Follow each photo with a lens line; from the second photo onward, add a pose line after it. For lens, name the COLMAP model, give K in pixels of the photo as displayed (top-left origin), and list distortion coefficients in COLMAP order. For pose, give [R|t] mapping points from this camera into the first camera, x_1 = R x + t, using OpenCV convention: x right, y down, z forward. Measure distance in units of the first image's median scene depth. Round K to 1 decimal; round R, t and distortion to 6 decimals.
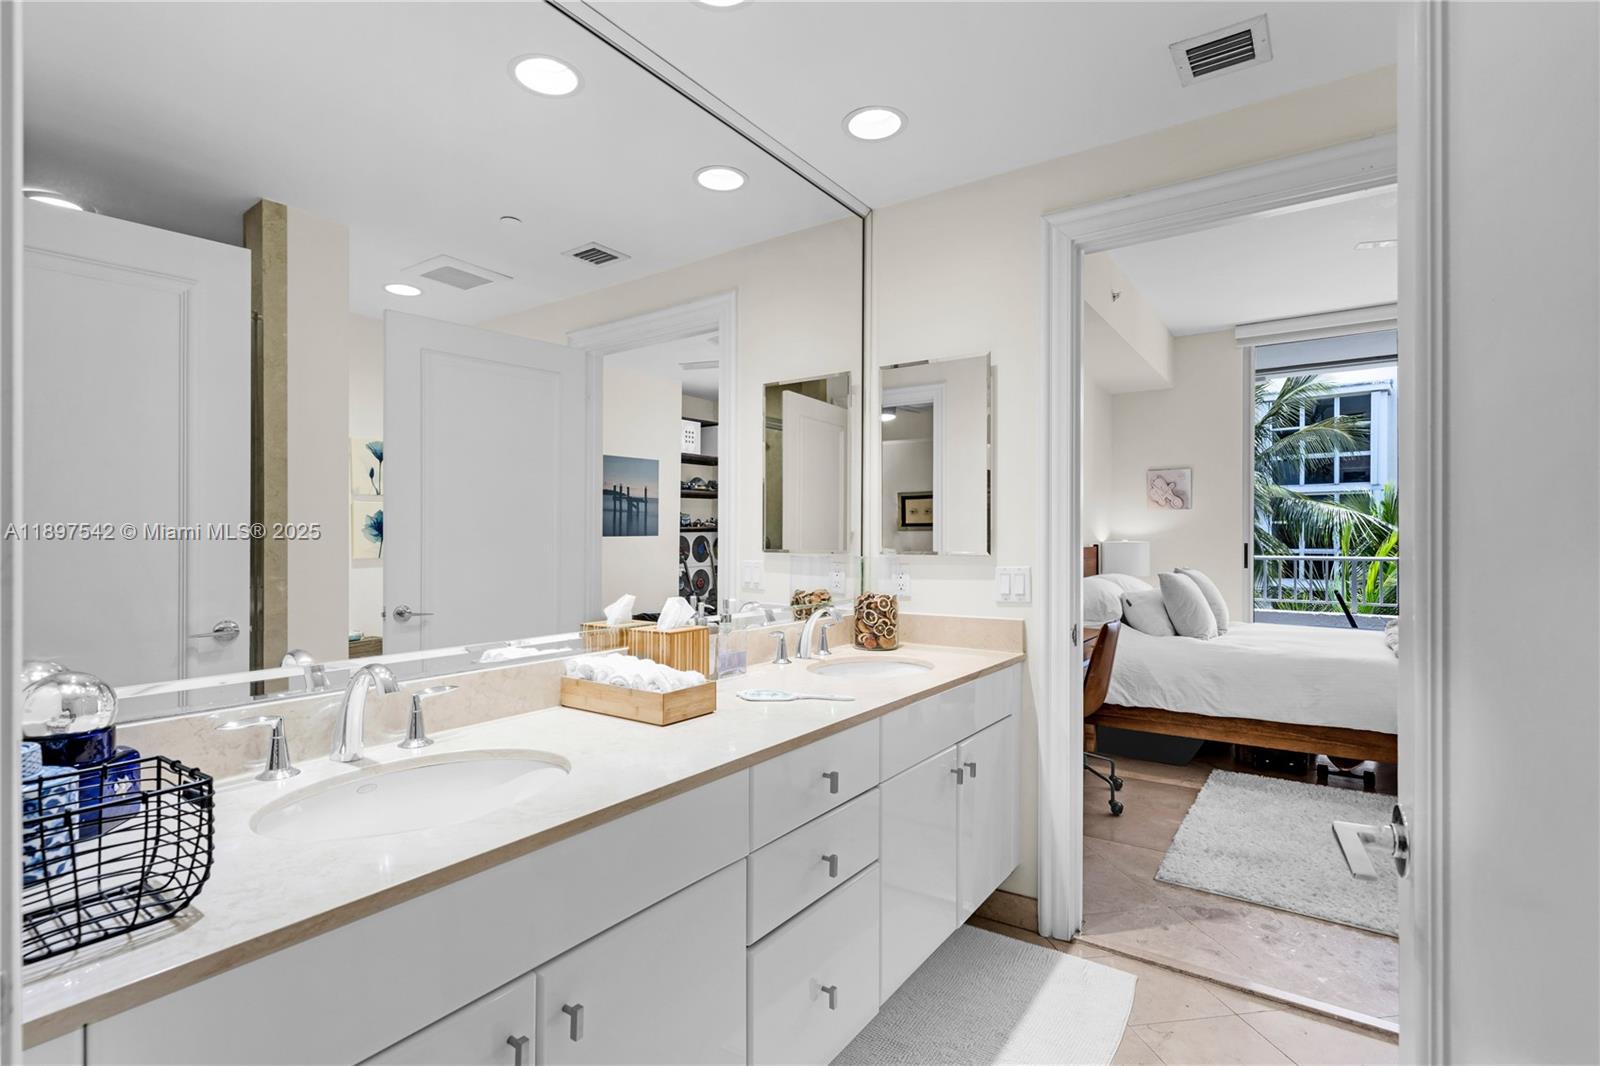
lens RADIAL K [[760.6, 0, 795.0], [0, 760.6, 537.9], [0, 0, 1]] dist [0.002158, 0.000059]
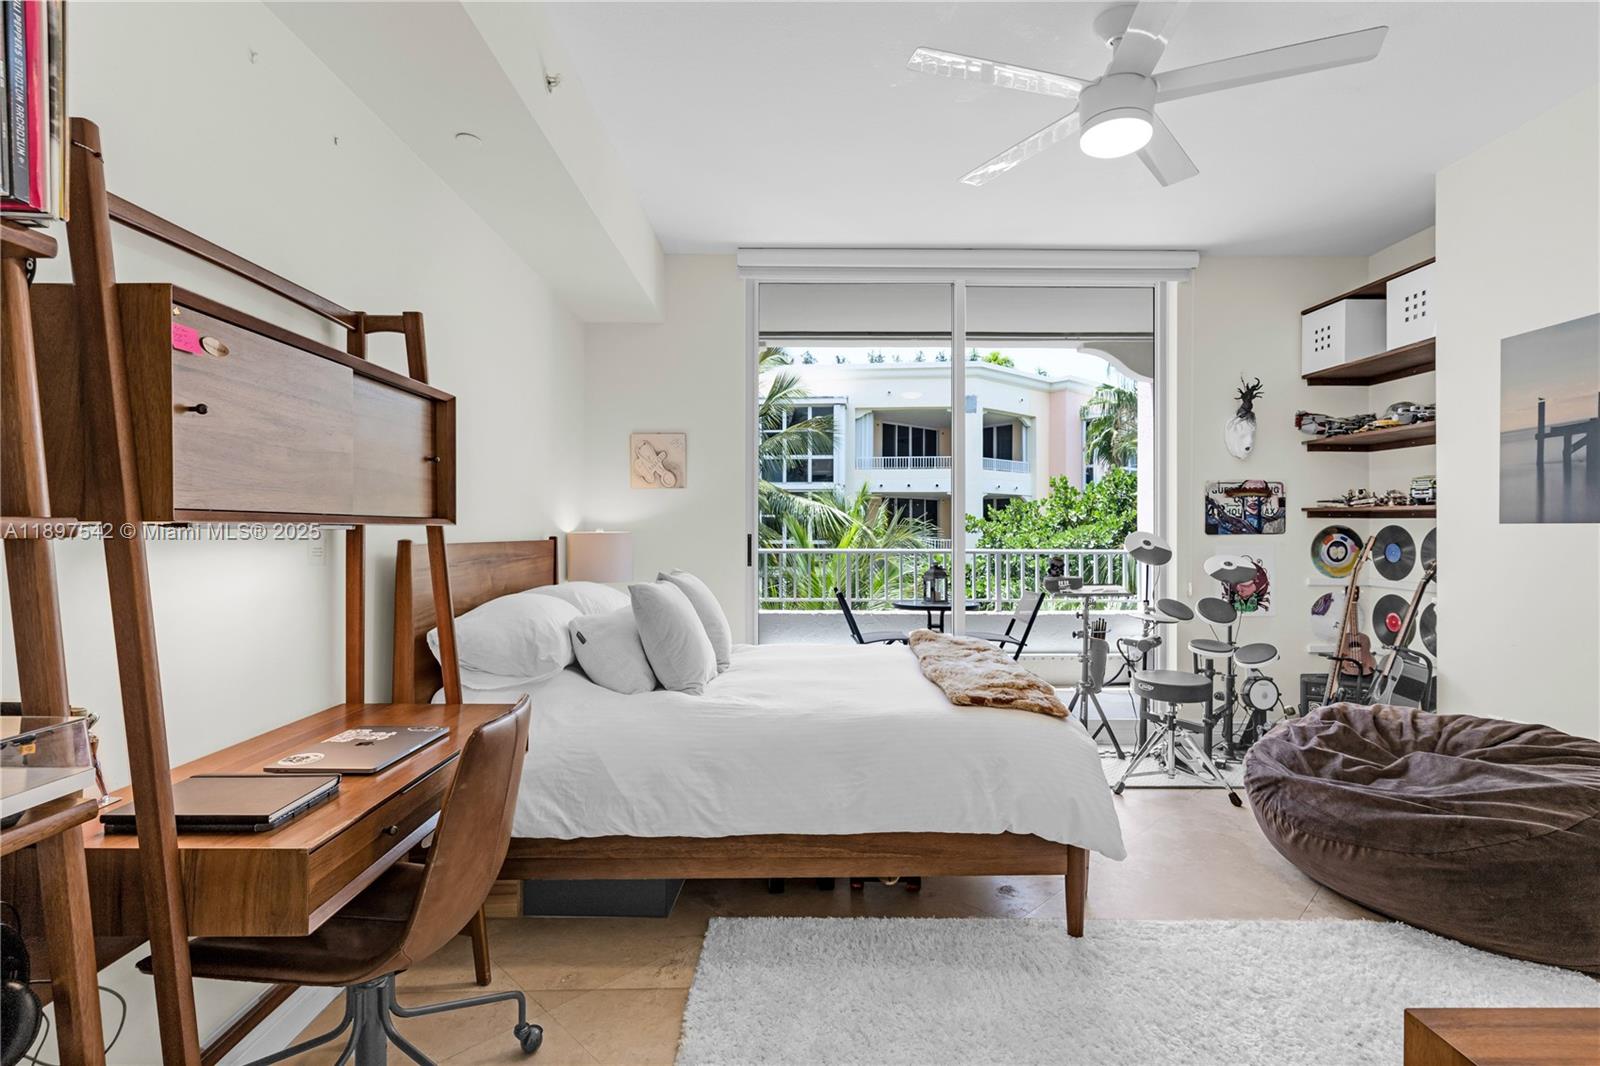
lens RADIAL K [[760.6, 0, 795.0], [0, 760.6, 537.9], [0, 0, 1]] dist [0.002158, 0.000059]
pose [[0.820278, -0.004432, 0.571949, 0.183635], [-0.000528, 0.999964, 0.008507, 0.003828], [-0.571965, -0.007280, 0.820245, 0.330538]]
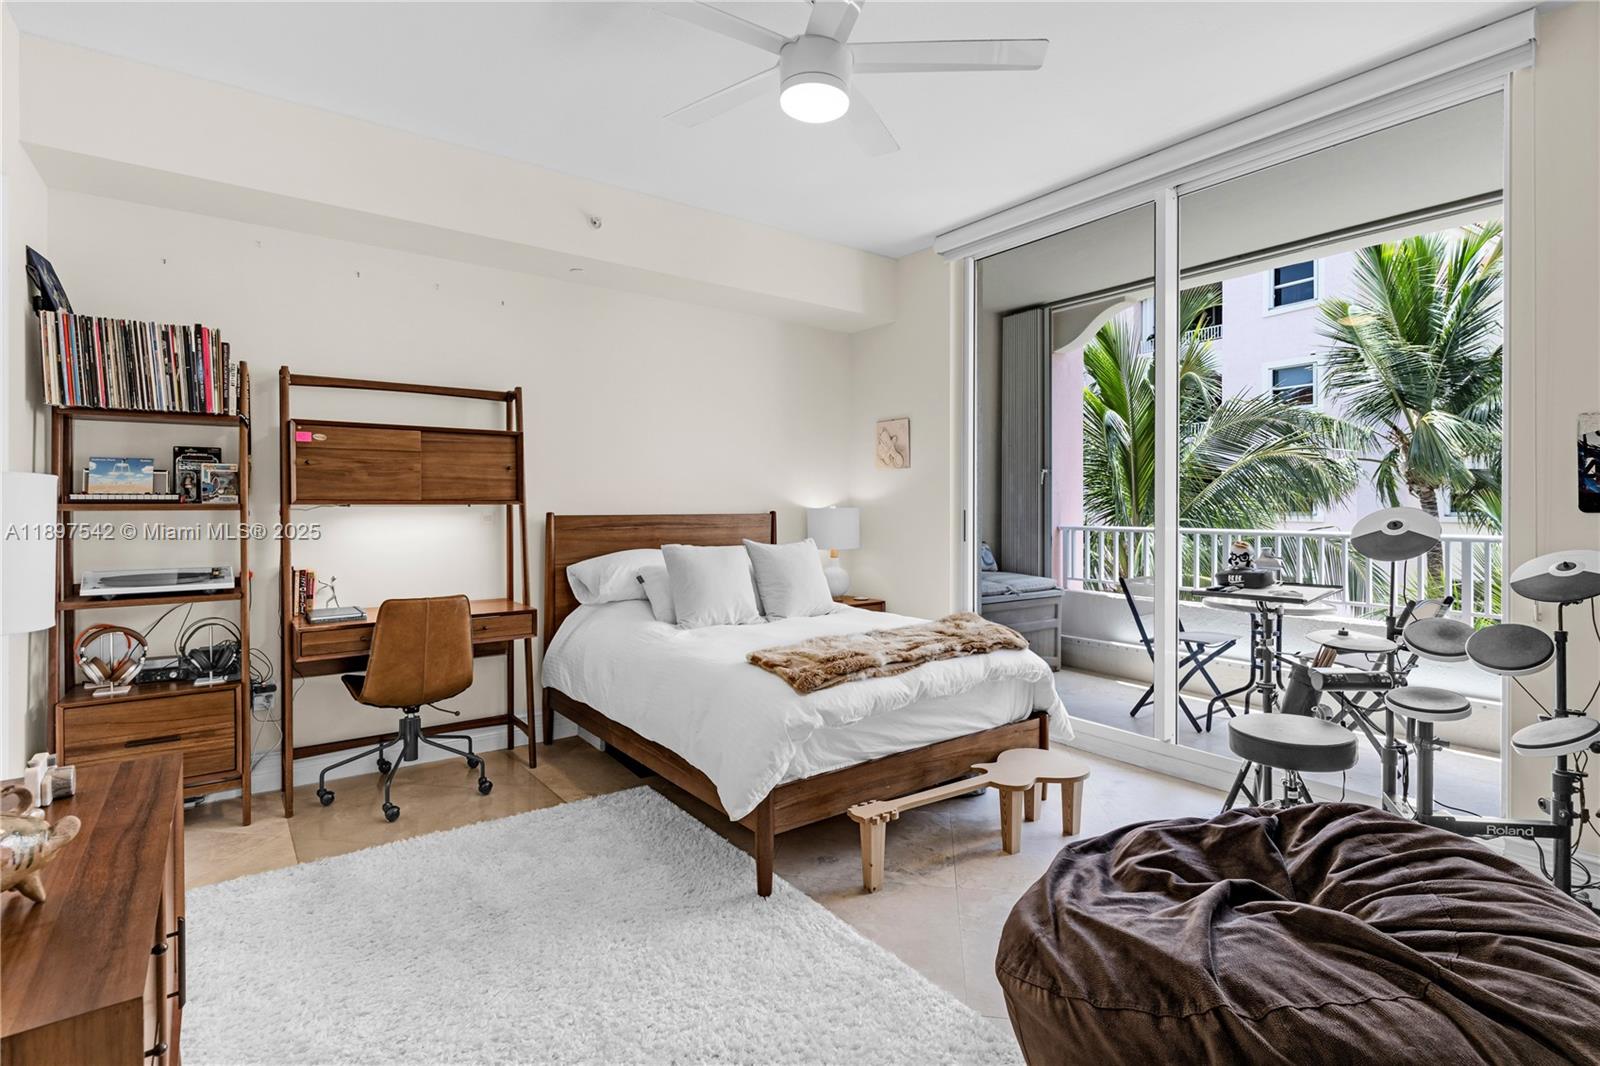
lens RADIAL K [[745.1, 0, 799.8], [0, 745.1, 513.7], [0, 0, 1]] dist [0.017031, -0.000048]
pose [[0.949305, 0.002357, -0.314347, 0.657700], [0.001397, 0.999930, 0.011717, 0.002135], [0.314352, -0.011562, 0.949236, 0.196129]]
